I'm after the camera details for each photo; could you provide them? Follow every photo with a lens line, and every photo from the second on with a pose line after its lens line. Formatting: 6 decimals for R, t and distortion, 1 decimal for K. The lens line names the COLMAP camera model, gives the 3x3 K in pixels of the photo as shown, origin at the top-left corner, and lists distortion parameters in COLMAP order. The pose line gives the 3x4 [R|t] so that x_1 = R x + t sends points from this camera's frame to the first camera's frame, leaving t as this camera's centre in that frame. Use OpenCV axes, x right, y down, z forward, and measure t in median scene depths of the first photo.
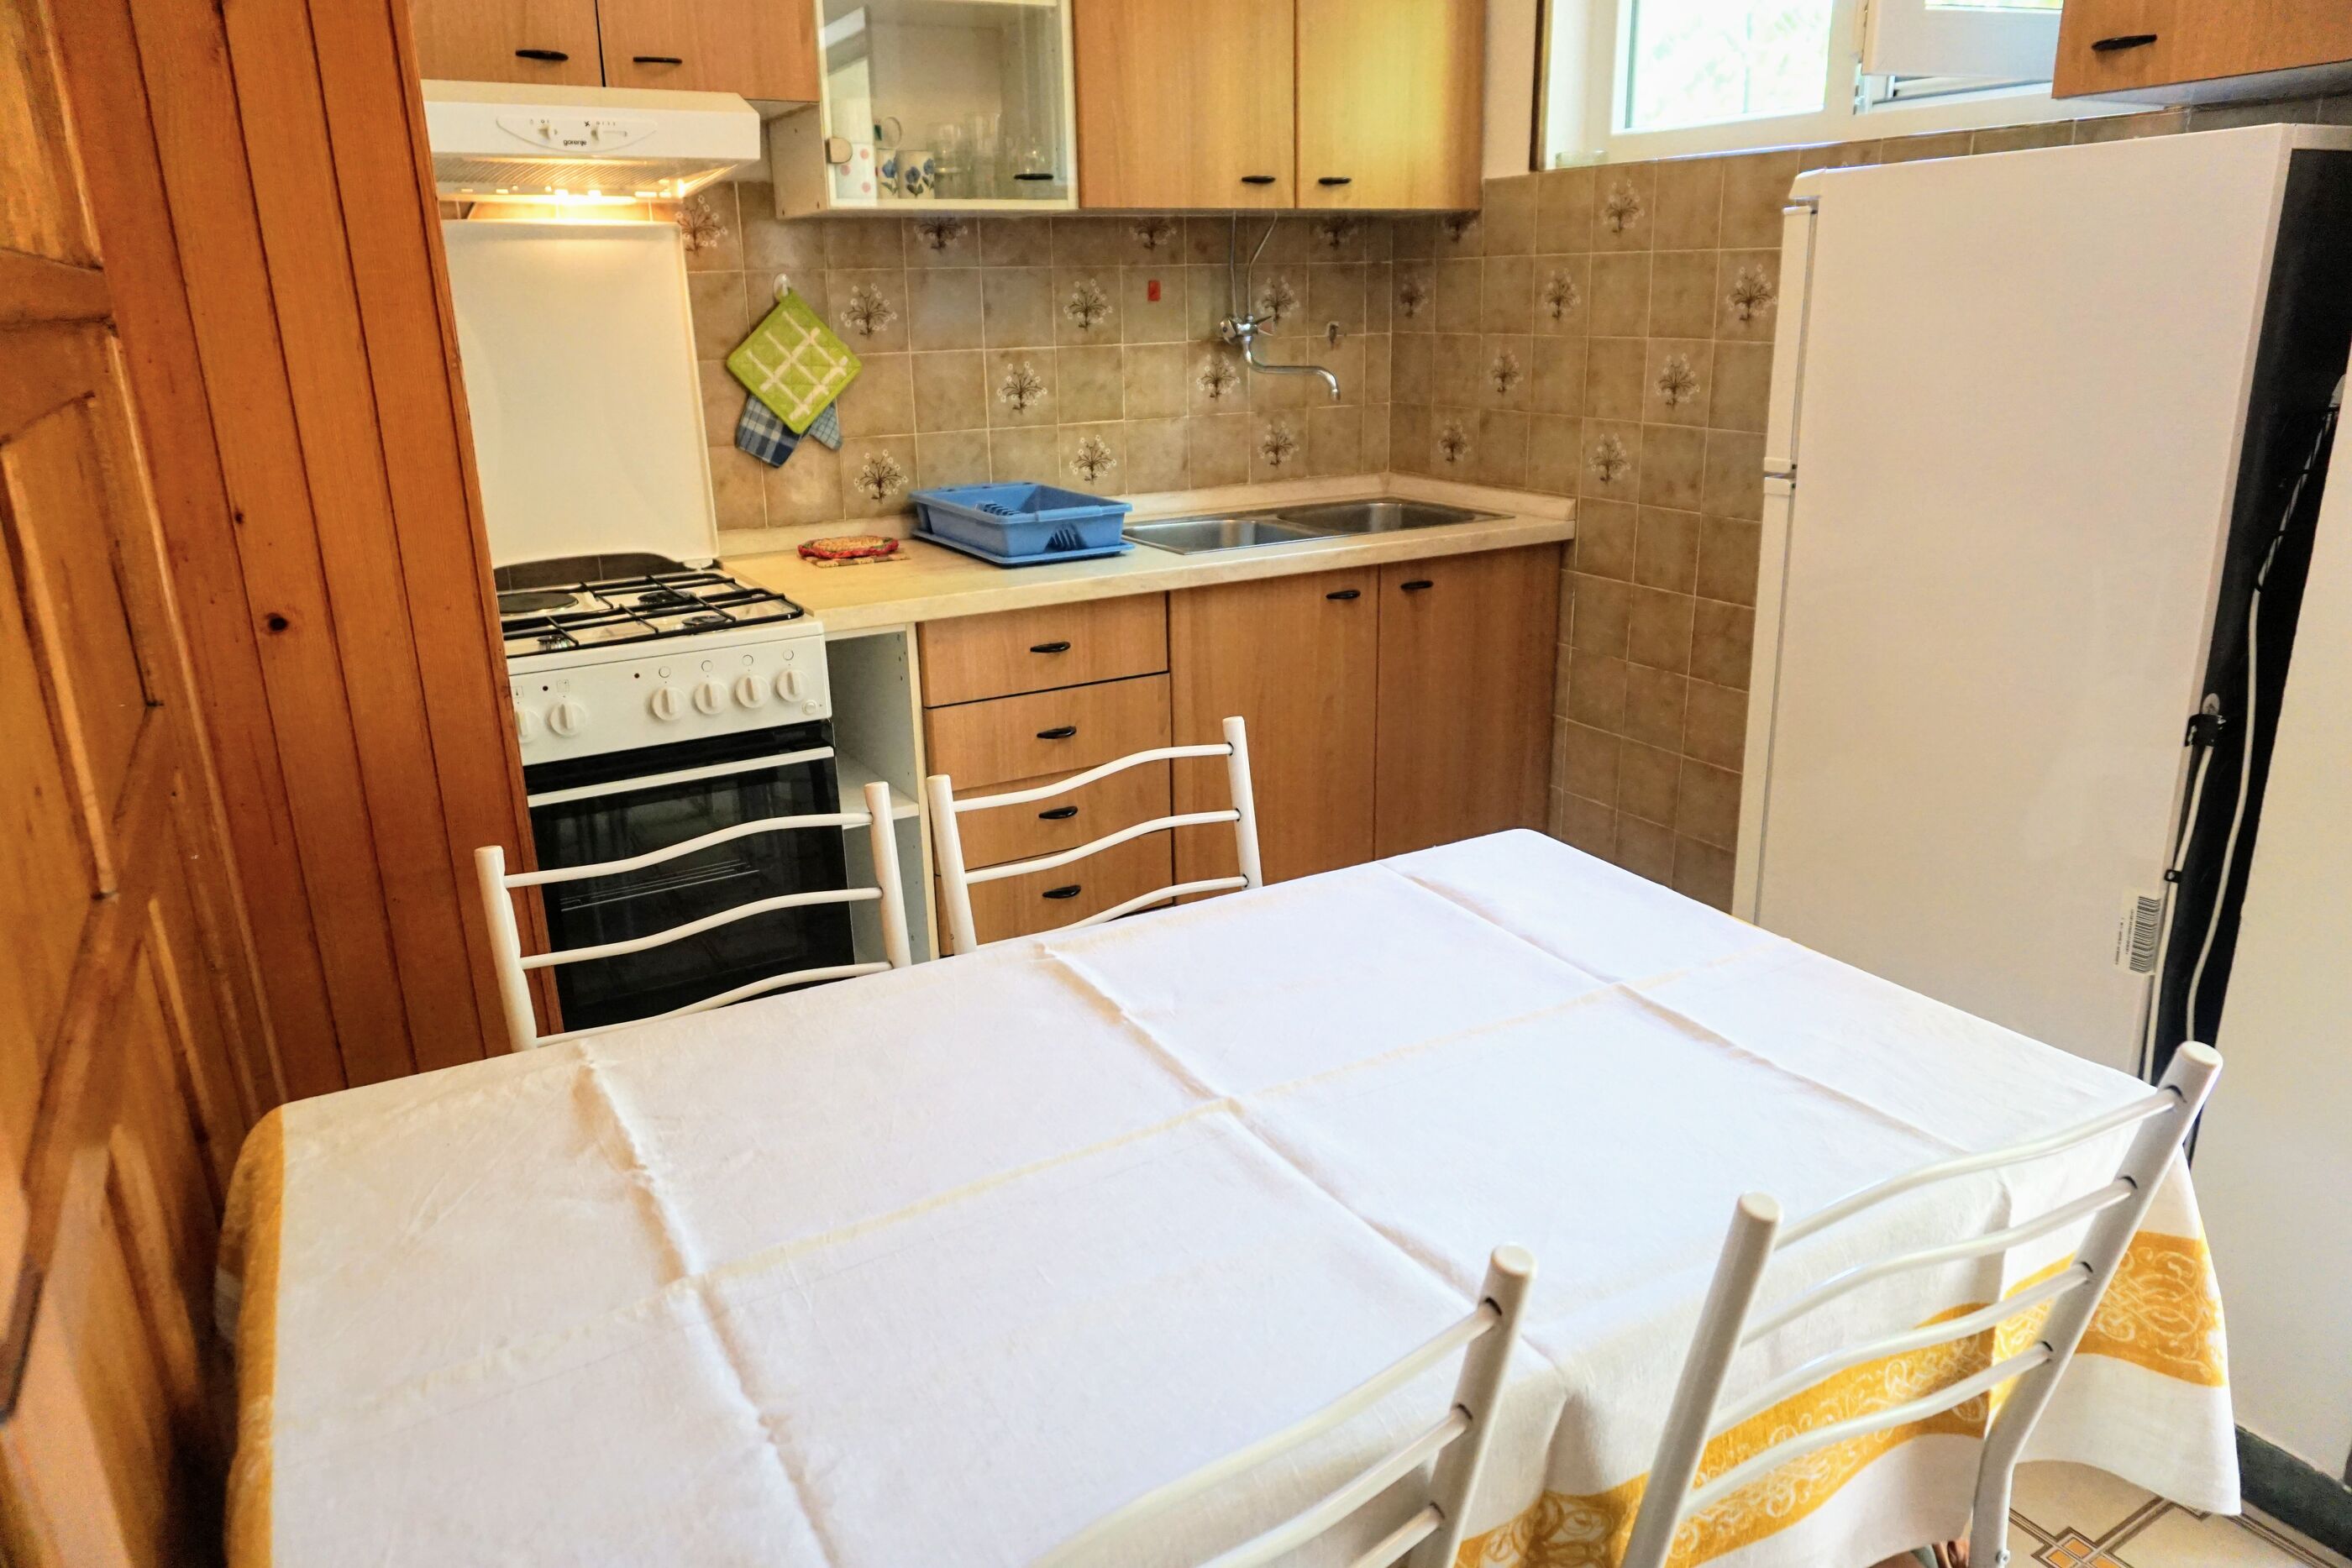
lens RADIAL K [[1572.3, 0, 1191.6], [0, 1572.3, 787.6], [0, 0, 1]] dist [-0.046663, 0.031278]
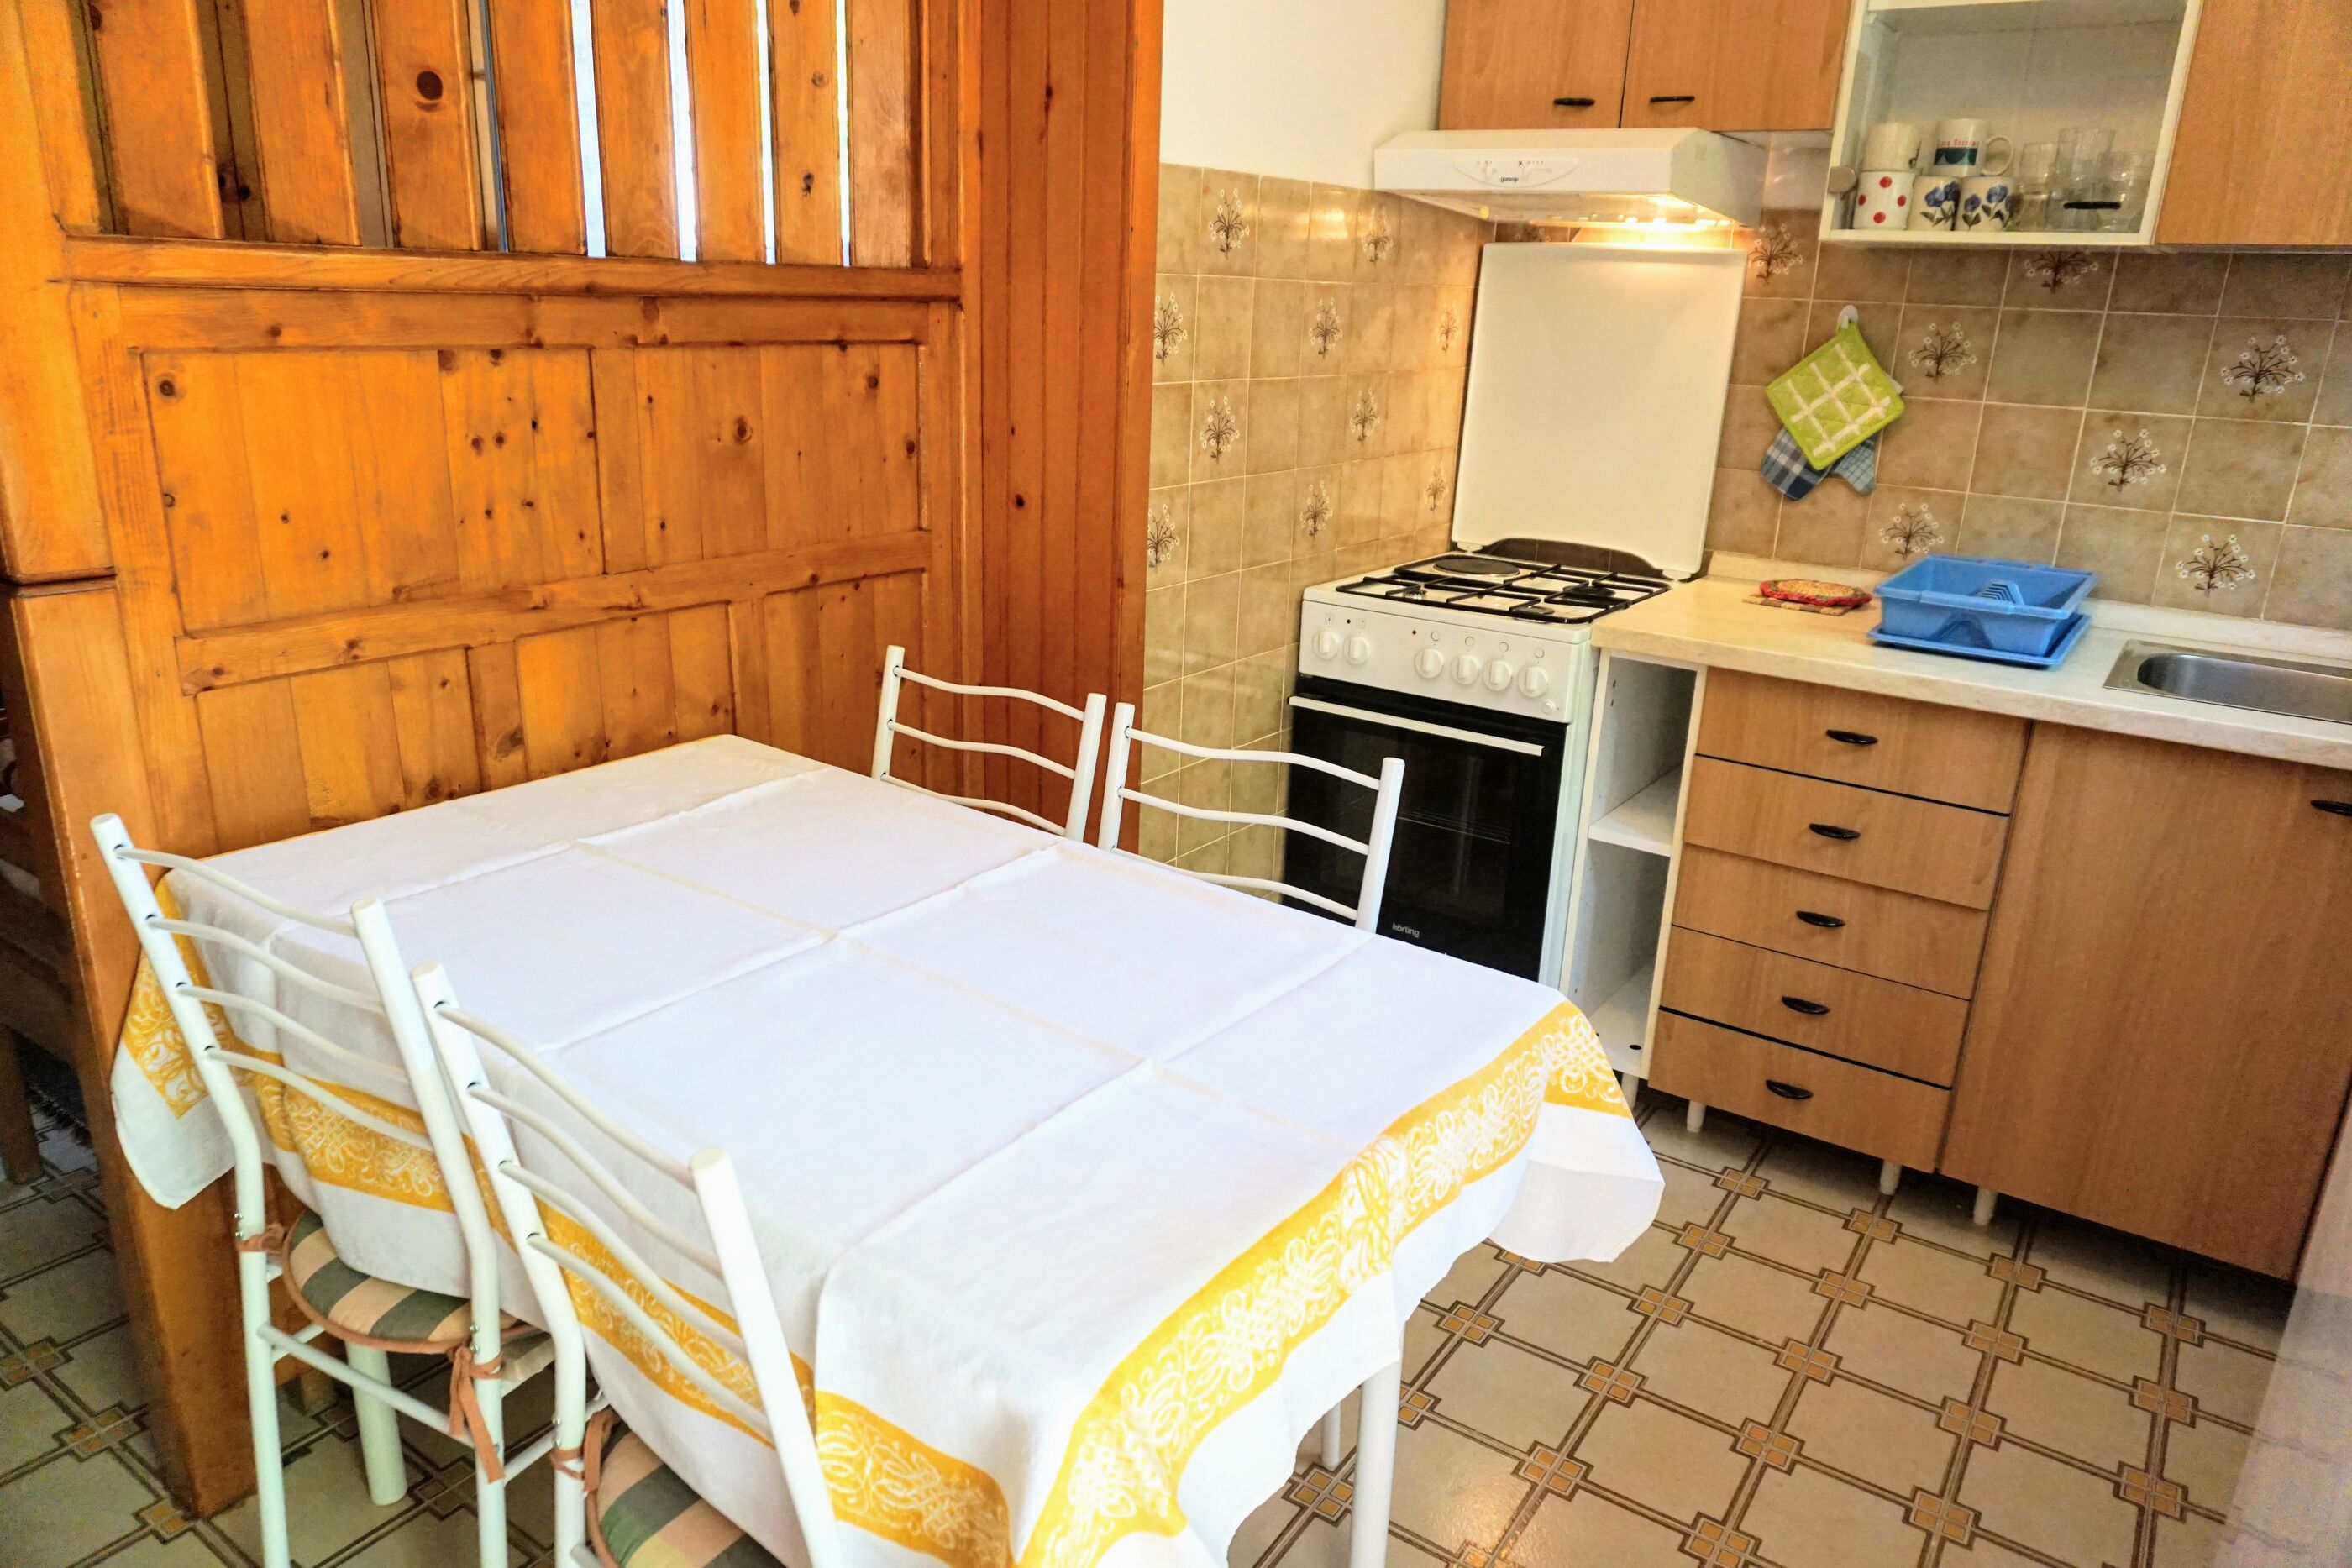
lens RADIAL K [[1572.3, 0, 1185.3], [0, 1572.3, 774.3], [0, 0, 1]] dist [-0.046663, 0.031278]
pose [[0.388725, 0.300408, -0.871004, 0.494686], [-0.317521, 0.931120, 0.179434, -0.100520], [0.864912, 0.206811, 0.457335, 0.262475]]
